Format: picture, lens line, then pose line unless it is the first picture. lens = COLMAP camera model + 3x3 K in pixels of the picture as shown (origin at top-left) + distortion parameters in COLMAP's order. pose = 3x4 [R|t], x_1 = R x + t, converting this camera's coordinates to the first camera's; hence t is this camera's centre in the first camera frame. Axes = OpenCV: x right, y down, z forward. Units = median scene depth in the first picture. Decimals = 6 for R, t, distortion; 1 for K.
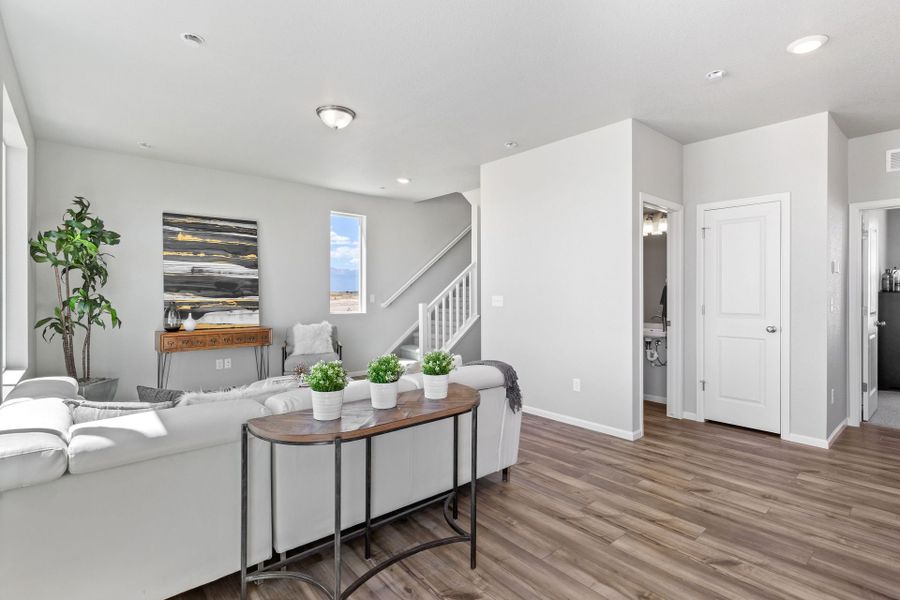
lens RADIAL K [[432.1, 0, 450.2], [0, 432.1, 293.4], [0, 0, 1]] dist [-0.000194, -0.000280]
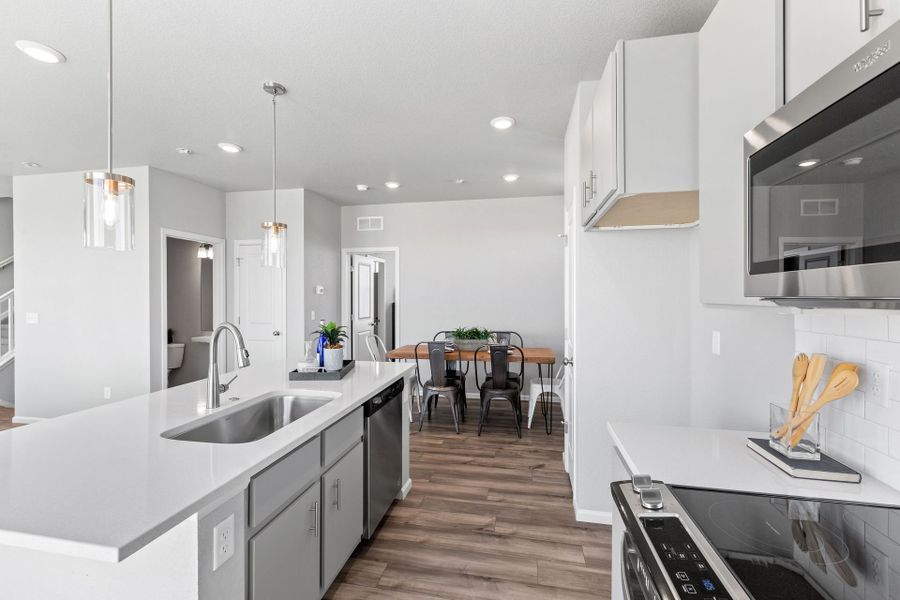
lens RADIAL K [[392.2, 0, 445.5], [0, 392.2, 296.6], [0, 0, 1]] dist [-0.000030, 0.000027]
pose [[0.789967, -0.001444, 0.613148, 0.300386], [0.002663, 0.999996, -0.001075, -0.027124], [-0.613144, 0.002482, 0.789968, -0.277046]]
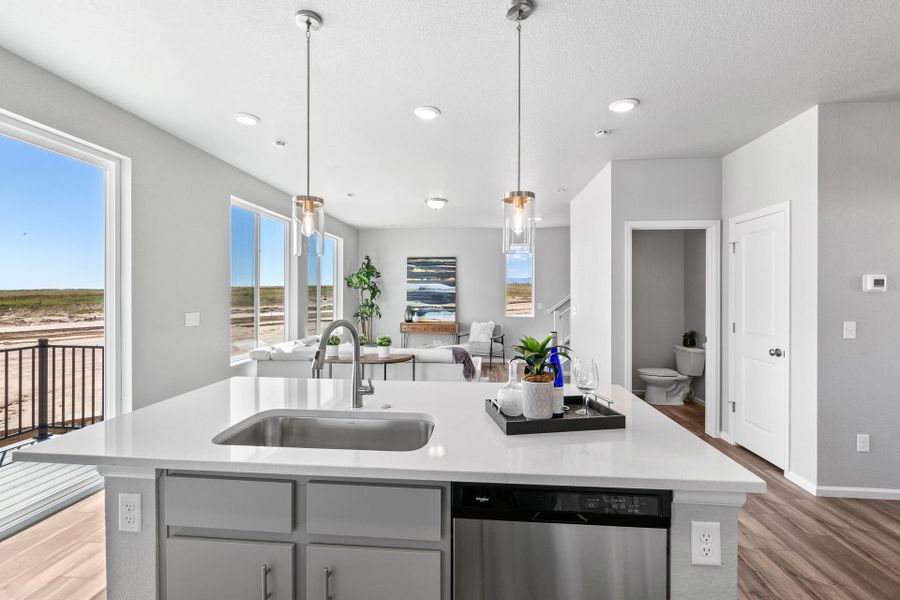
lens RADIAL K [[392.2, 0, 445.5], [0, 392.2, 296.6], [0, 0, 1]] dist [-0.000030, 0.000027]
pose [[0.699241, 0.005005, -0.714868, 0.649993], [-0.004463, 0.999987, 0.002636, -0.025774], [0.714872, 0.001347, 0.699254, -0.054944]]
